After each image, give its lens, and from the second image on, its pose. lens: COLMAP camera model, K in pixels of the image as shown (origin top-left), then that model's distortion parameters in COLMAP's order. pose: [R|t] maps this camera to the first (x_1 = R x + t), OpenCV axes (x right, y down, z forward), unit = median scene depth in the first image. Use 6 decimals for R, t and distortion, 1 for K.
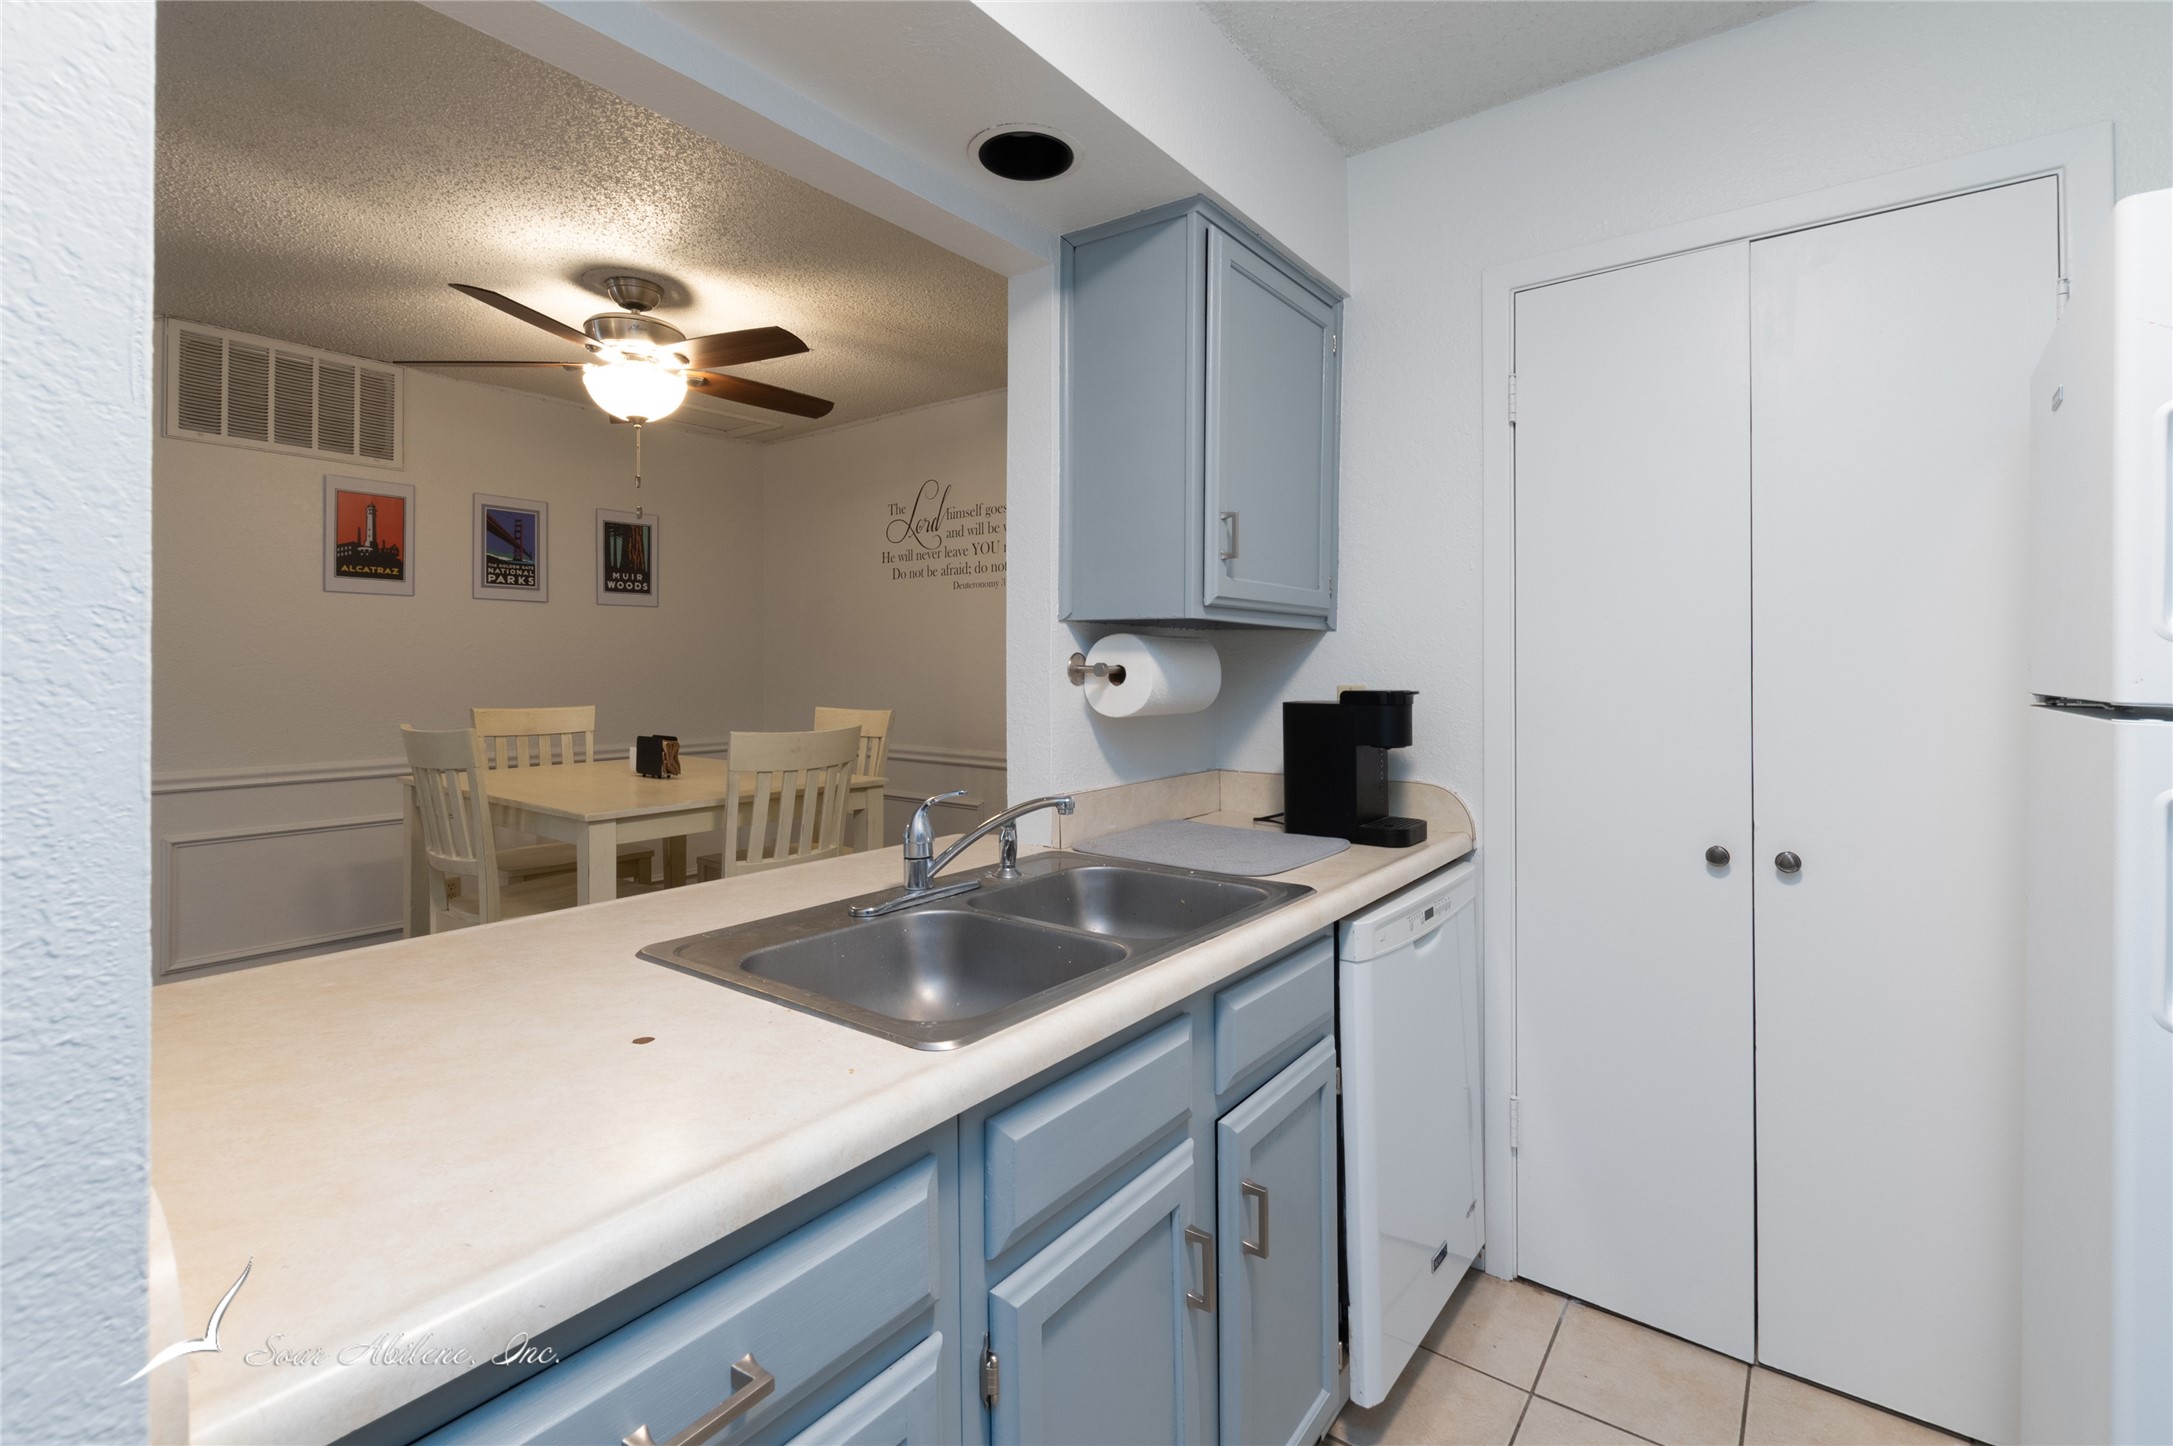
lens RADIAL K [[960.3, 0, 1109.6], [0, 960.3, 668.2], [0, 0, 1]] dist [-0.001300, -0.001296]
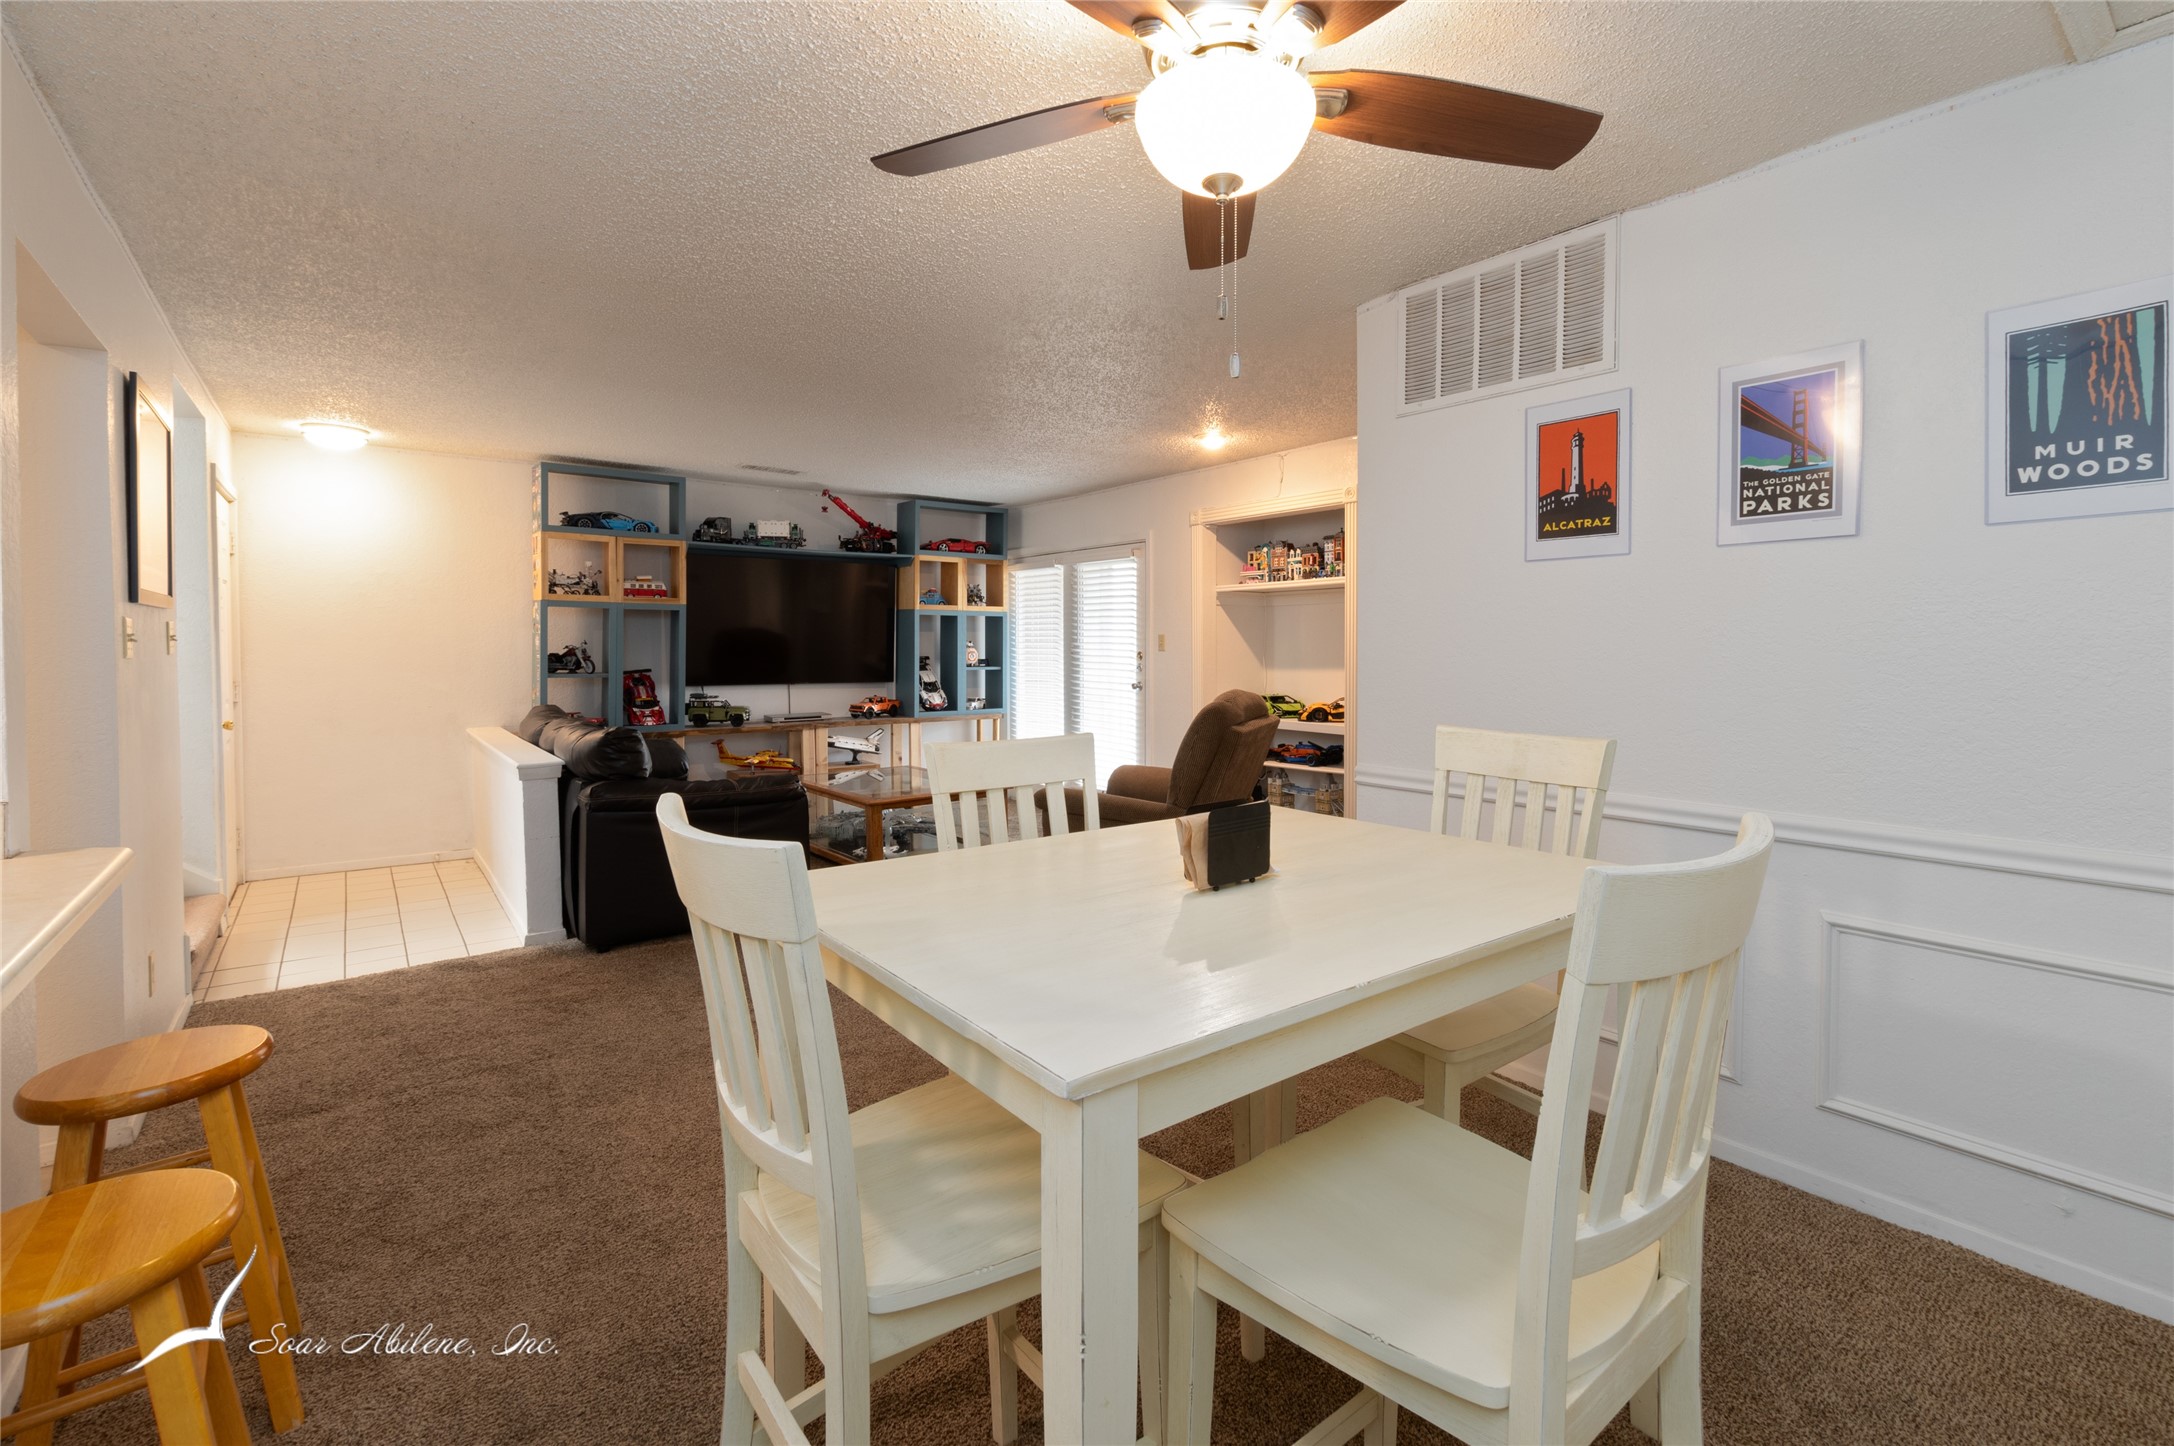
lens RADIAL K [[960.8, 0, 1110.1], [0, 960.8, 668.1], [0, 0, 1]] dist [-0.001300, -0.001296]
pose [[-0.259225, 0.015296, -0.965696, 0.014234], [-0.002947, 0.999857, 0.016629, -0.005181], [0.965812, 0.007157, -0.259143, 0.759890]]
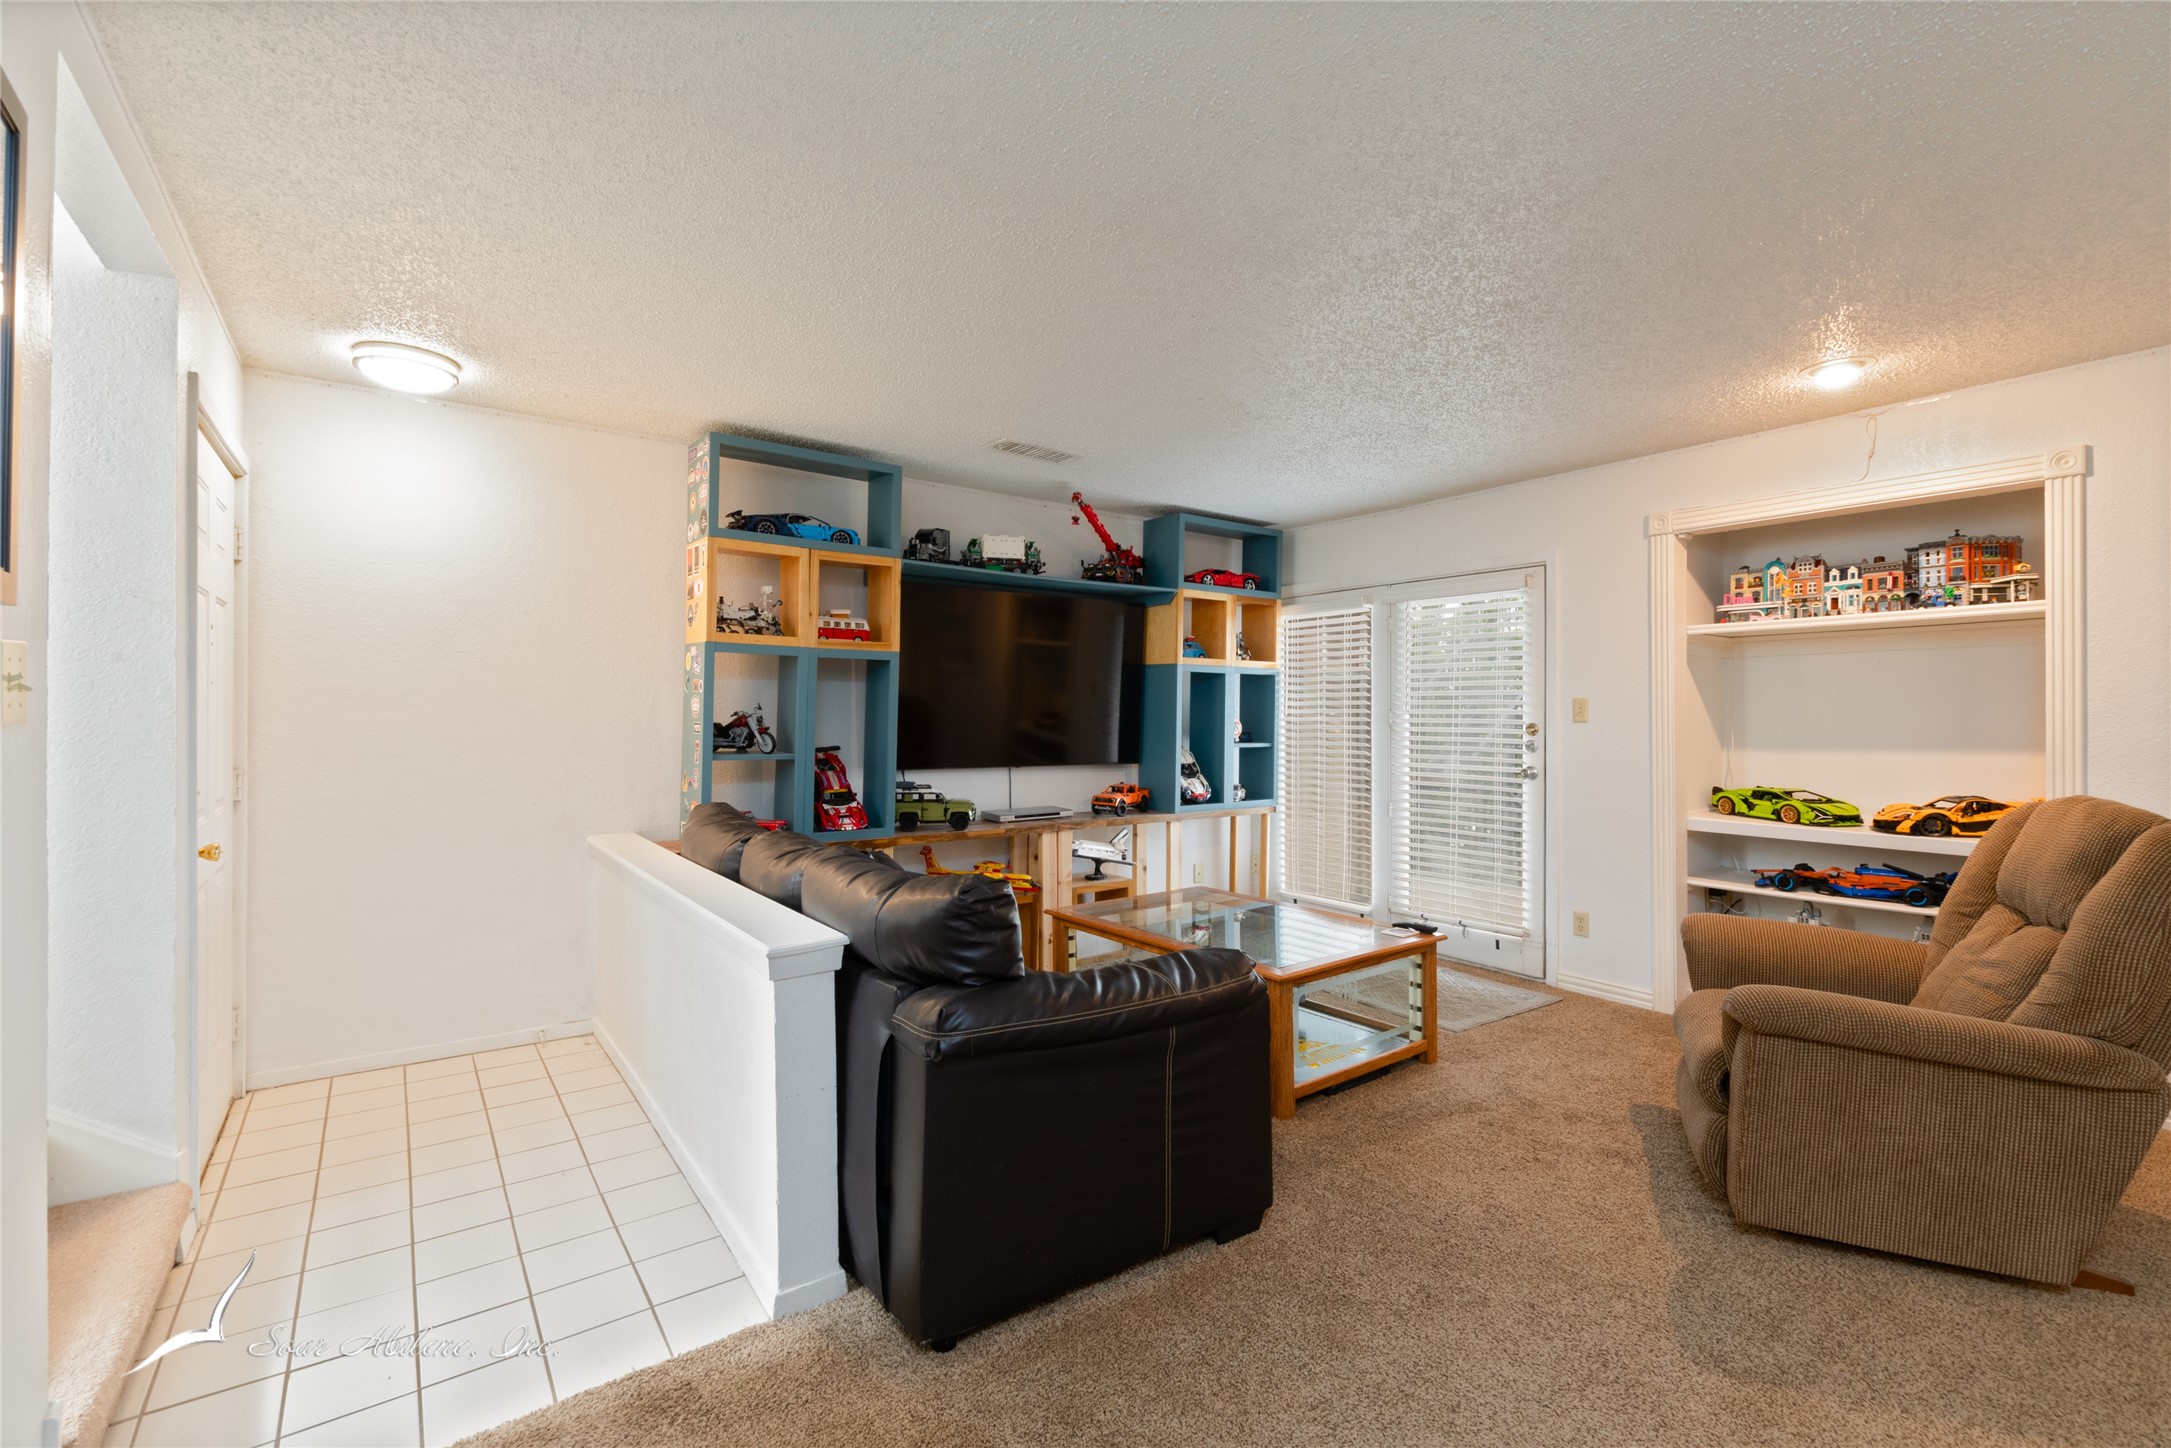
lens RADIAL K [[945.7, 0, 1099.4], [0, 945.7, 714.1], [0, 0, 1]] dist [-0.001842, -0.000105]
pose [[-0.284044, -0.010298, -0.958756, -0.361078], [-0.006412, 0.999940, -0.008841, -0.003828], [0.958790, 0.003636, -0.284093, 0.221167]]
